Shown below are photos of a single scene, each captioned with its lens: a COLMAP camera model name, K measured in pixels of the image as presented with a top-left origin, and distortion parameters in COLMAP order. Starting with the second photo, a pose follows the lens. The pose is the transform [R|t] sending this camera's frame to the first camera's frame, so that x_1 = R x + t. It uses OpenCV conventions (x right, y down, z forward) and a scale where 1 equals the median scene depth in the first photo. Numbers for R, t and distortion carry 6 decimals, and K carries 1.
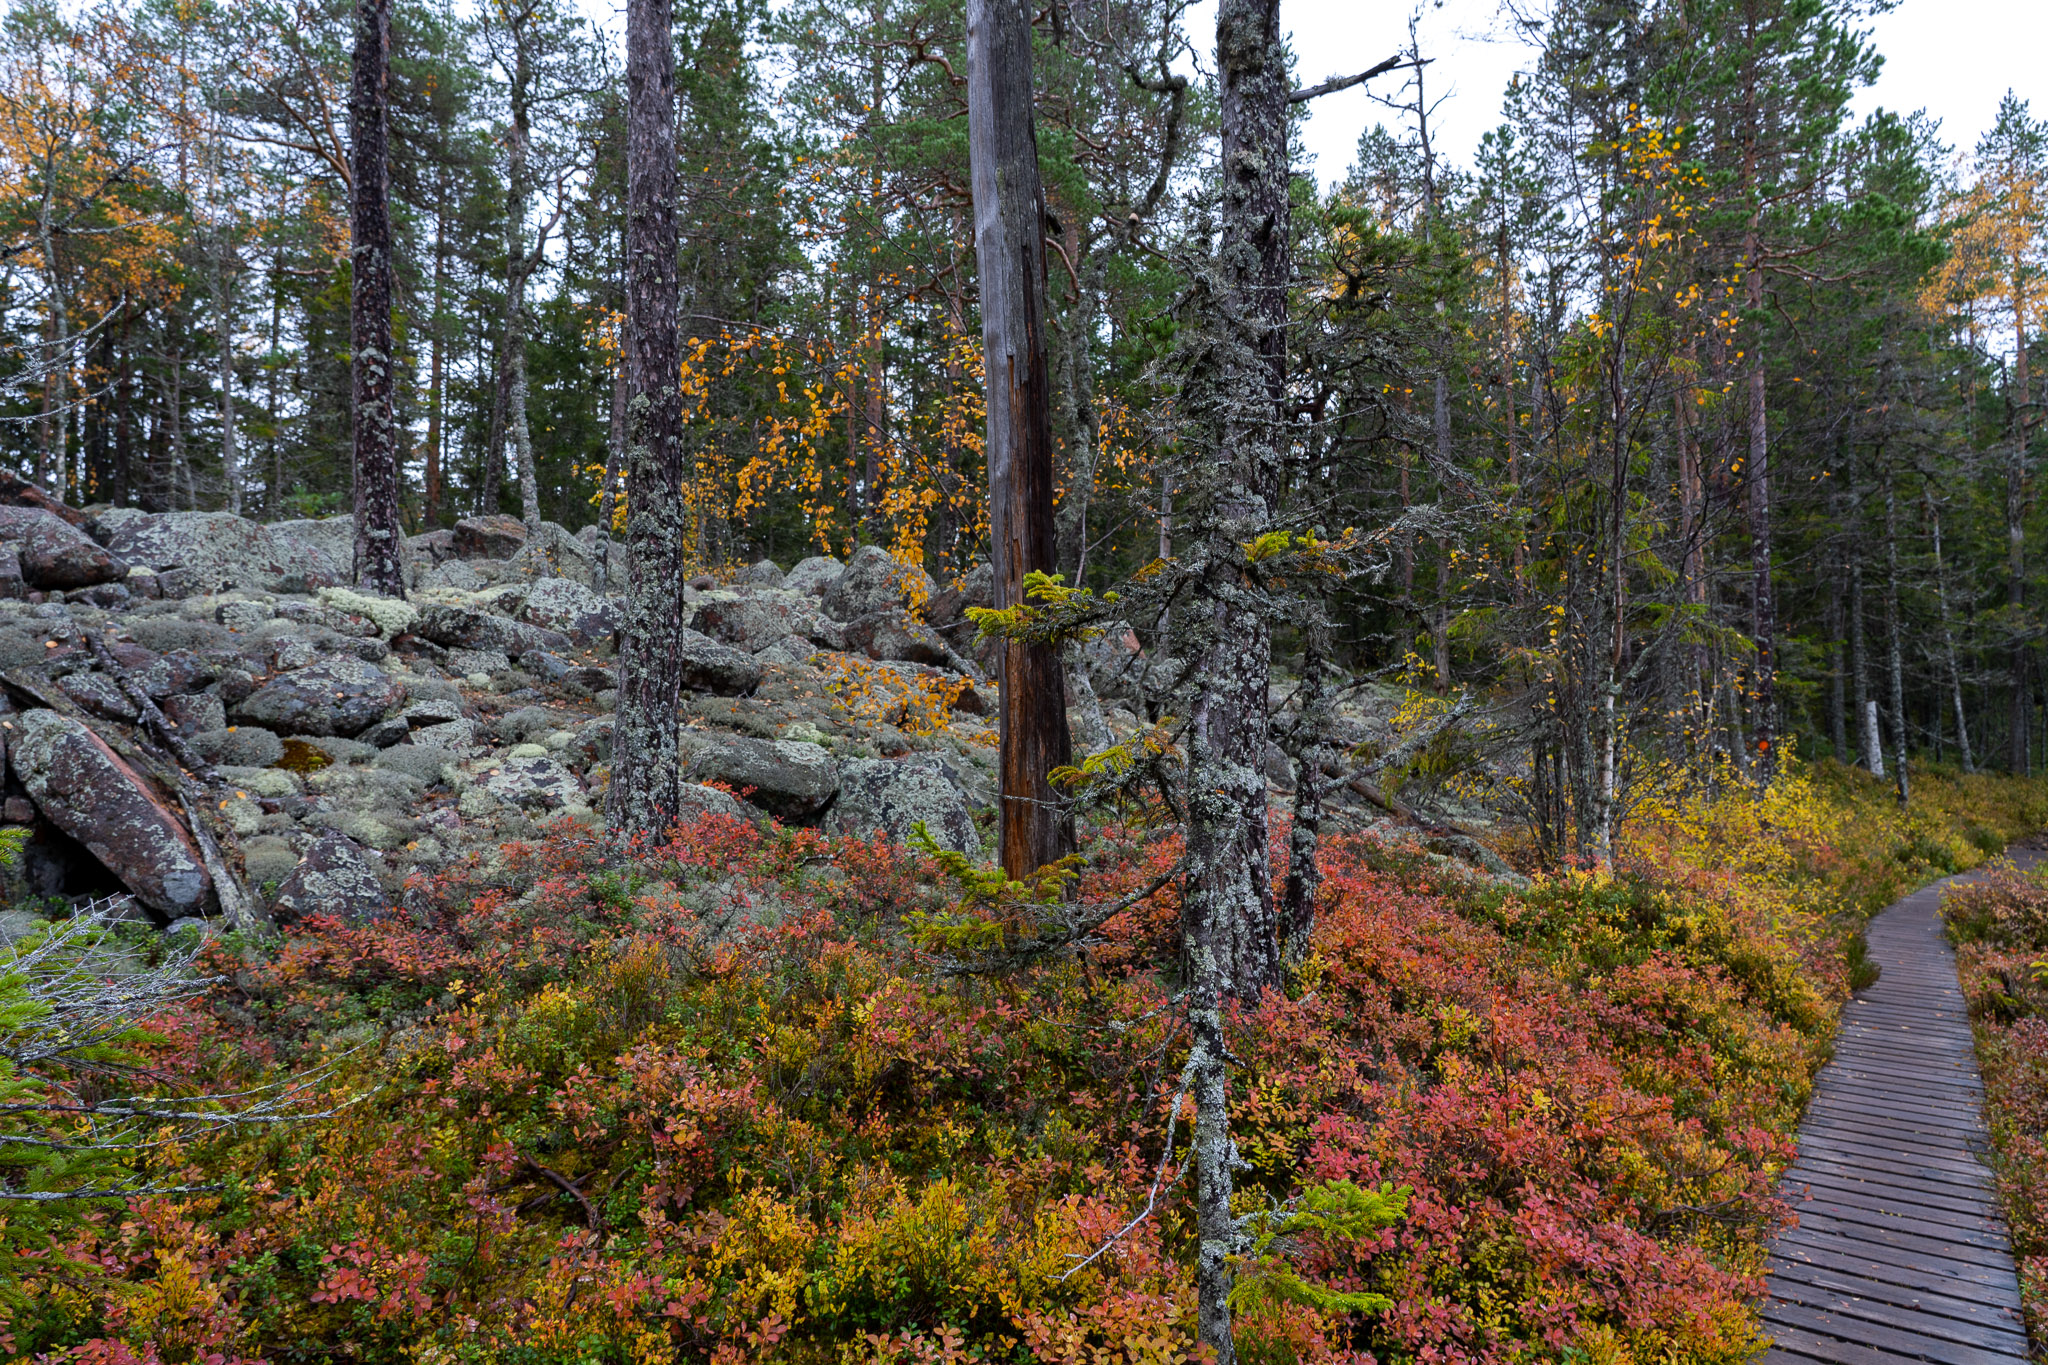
lens RADIAL K [[1413.7, 0, 1025.0], [0, 1413.7, 683.5], [0, 0, 1]] dist [-0.024115, 0.014064]
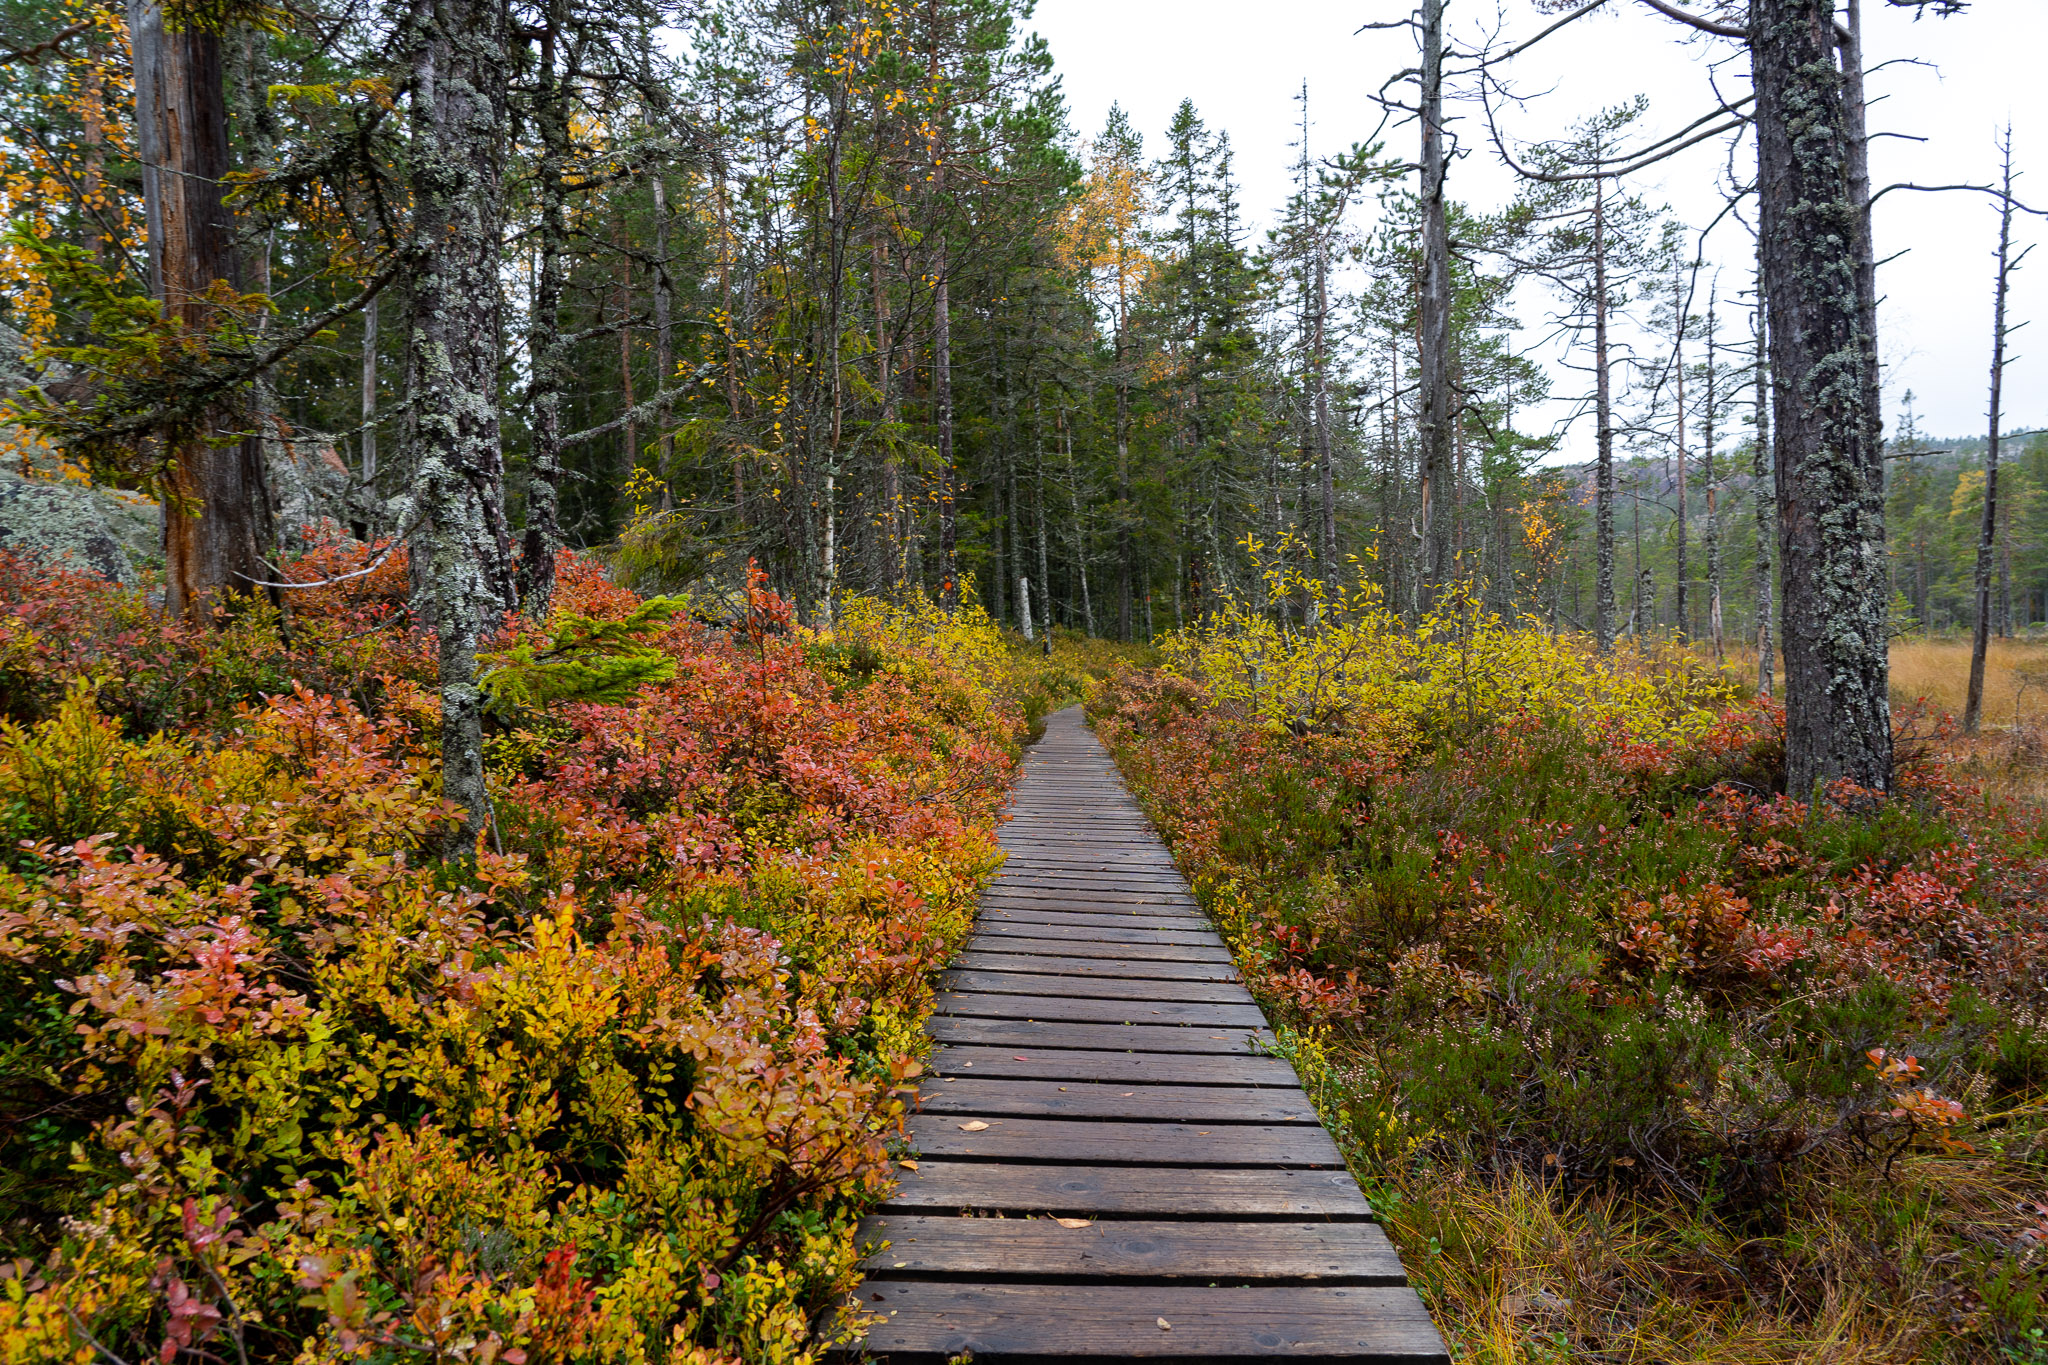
lens RADIAL K [[1359.2, 0, 1021.0], [0, 1359.2, 683.0], [0, 0, 1]] dist [-0.031244, 0.012223]
pose [[0.854818, -0.034956, 0.517749, 0.000622], [0.004135, 0.998156, 0.060563, 0.183168], [-0.518911, -0.049630, 0.853386, 0.066544]]
